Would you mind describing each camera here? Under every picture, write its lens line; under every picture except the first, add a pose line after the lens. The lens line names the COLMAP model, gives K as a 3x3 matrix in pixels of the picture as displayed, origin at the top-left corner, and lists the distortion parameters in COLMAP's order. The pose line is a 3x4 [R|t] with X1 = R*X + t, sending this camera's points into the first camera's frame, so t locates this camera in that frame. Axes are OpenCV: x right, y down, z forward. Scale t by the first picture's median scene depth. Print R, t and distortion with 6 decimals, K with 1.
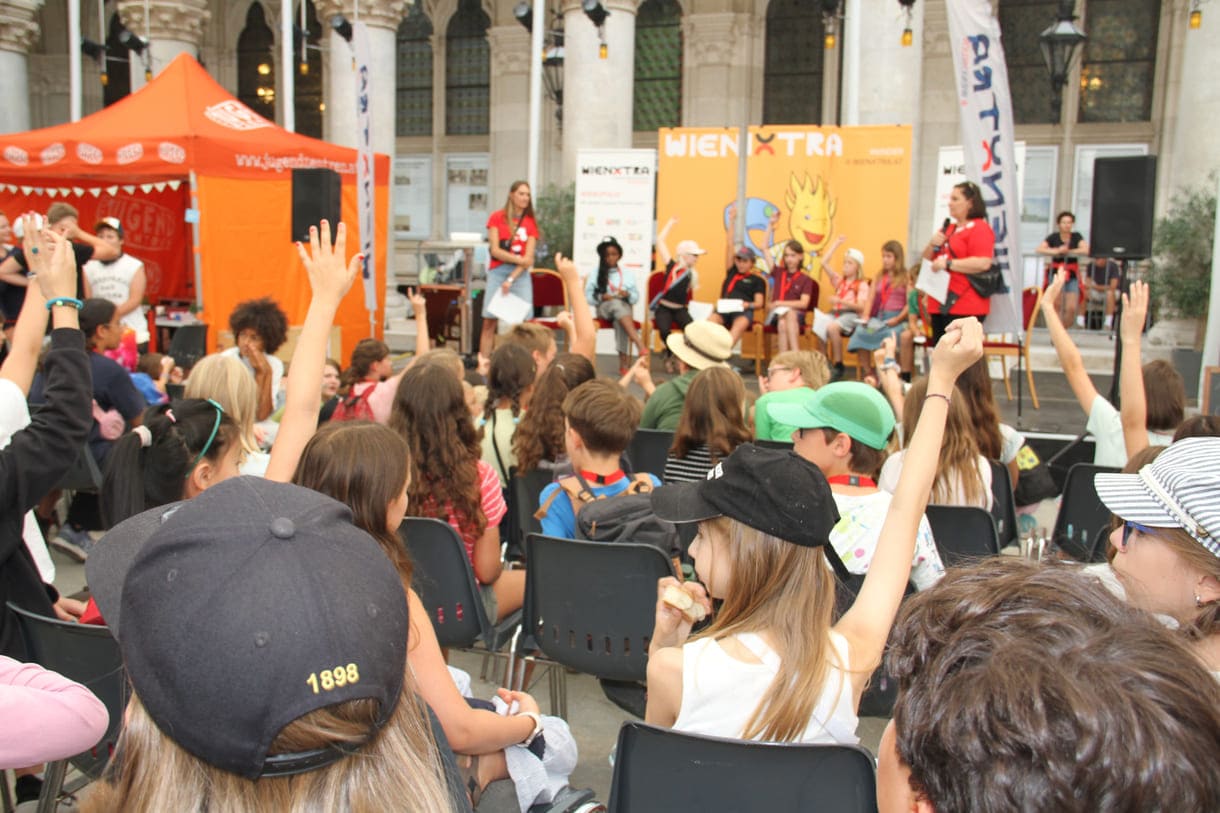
lens RADIAL K [[1238.3, 0, 588.8], [0, 1238.3, 408.0], [0, 0, 1]] dist [-0.047407, 0.013475]
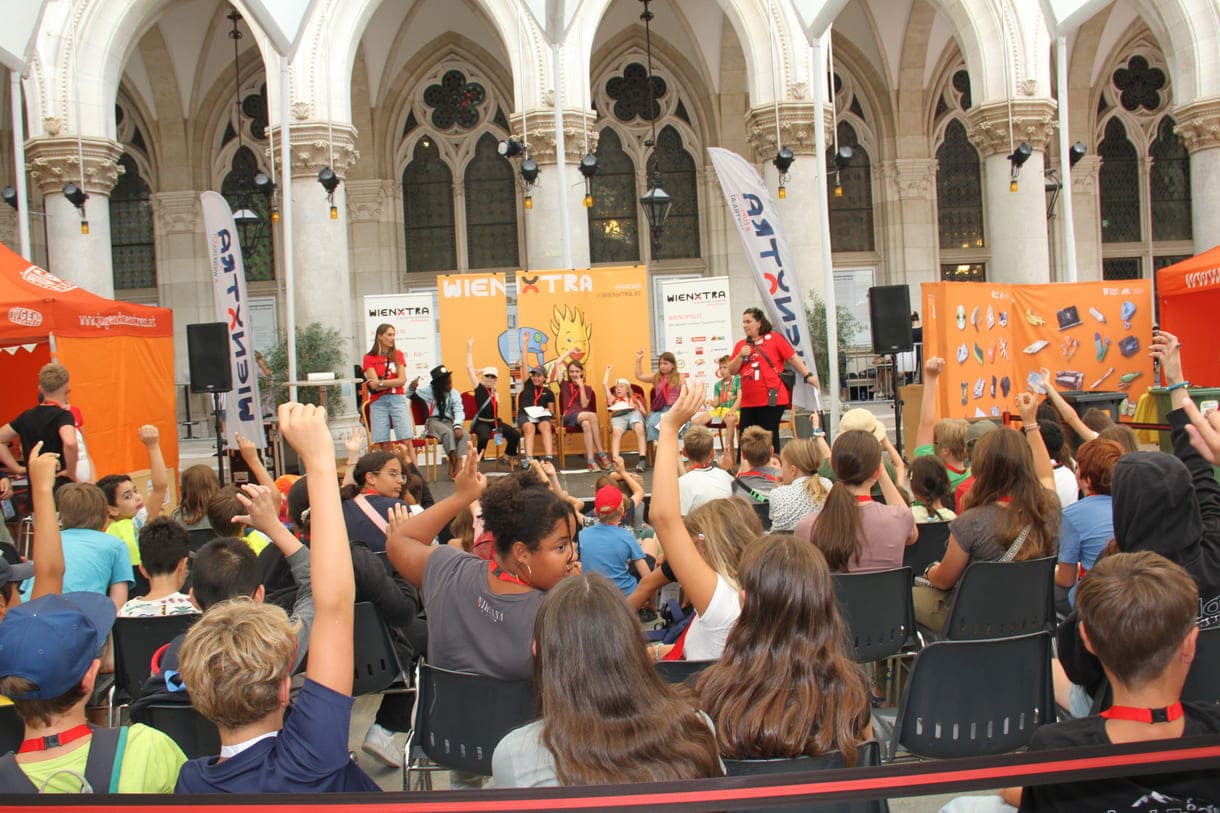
lens RADIAL K [[1058.5, 0, 610.0], [0, 1058.5, 406.5], [0, 0, 1]] dist [-0.179427, 0.168250]
pose [[0.875265, -0.089498, 0.475290, -0.309288], [0.131775, 0.989679, -0.056309, -0.020337], [-0.465345, 0.111917, 0.878025, 0.034646]]
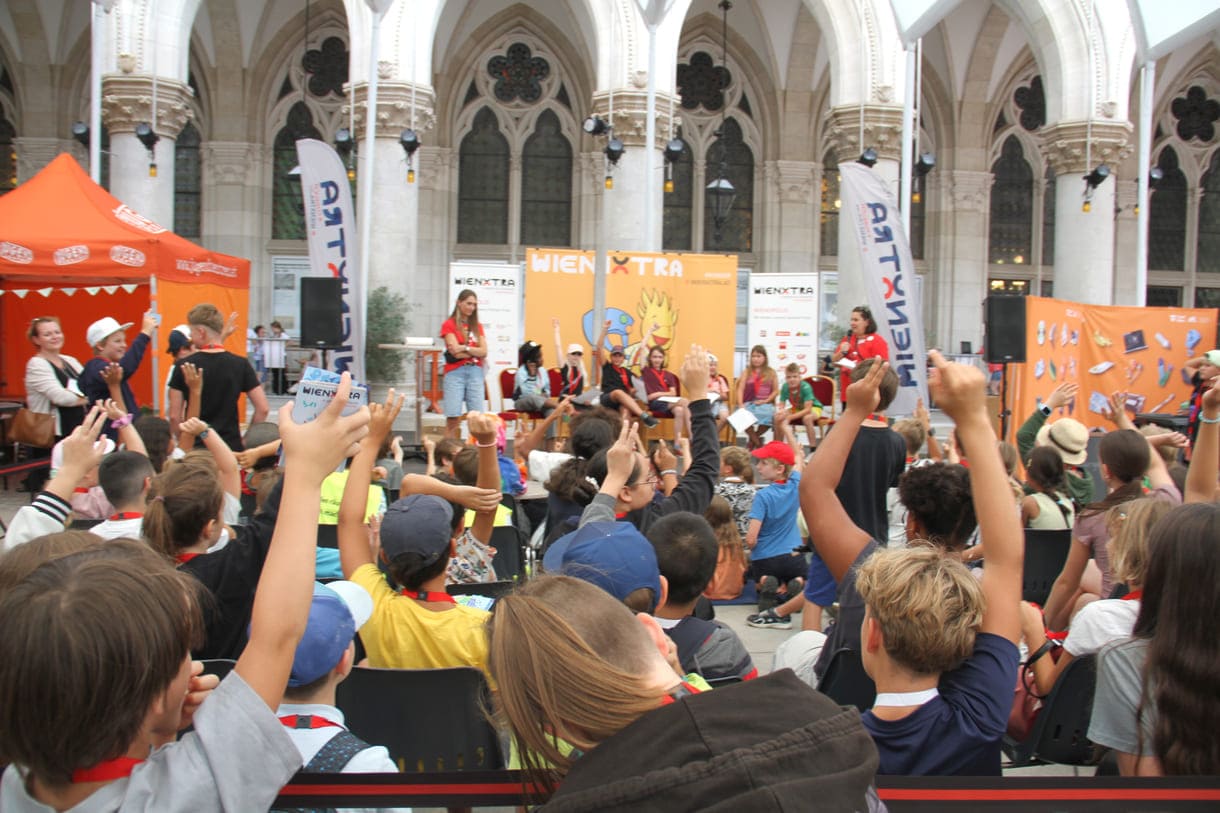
lens RADIAL K [[1058.5, 0, 610.0], [0, 1058.5, 406.5], [0, 0, 1]] dist [-0.179427, 0.168250]
pose [[0.867421, -0.028962, 0.496732, -0.399539], [0.057925, 0.997395, -0.042999, -0.027497], [-0.494192, 0.066071, 0.866838, 0.096682]]
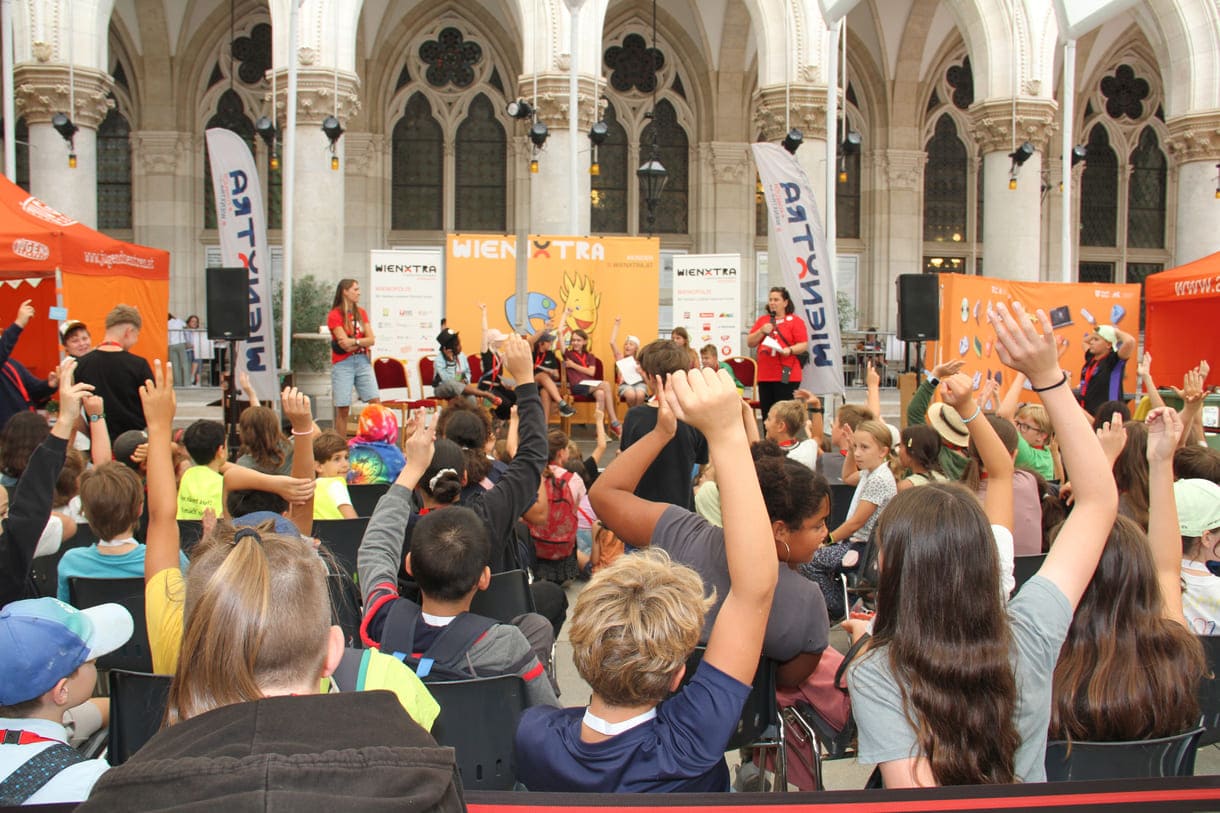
lens RADIAL K [[1053.2, 0, 610.0], [0, 1053.2, 406.5], [0, 0, 1]] dist [-0.184175, 0.169476]
pose [[0.848441, -0.053898, 0.526538, -0.362703], [0.078171, 0.996652, -0.023941, -0.026802], [-0.523485, 0.061472, 0.849814, 0.082765]]
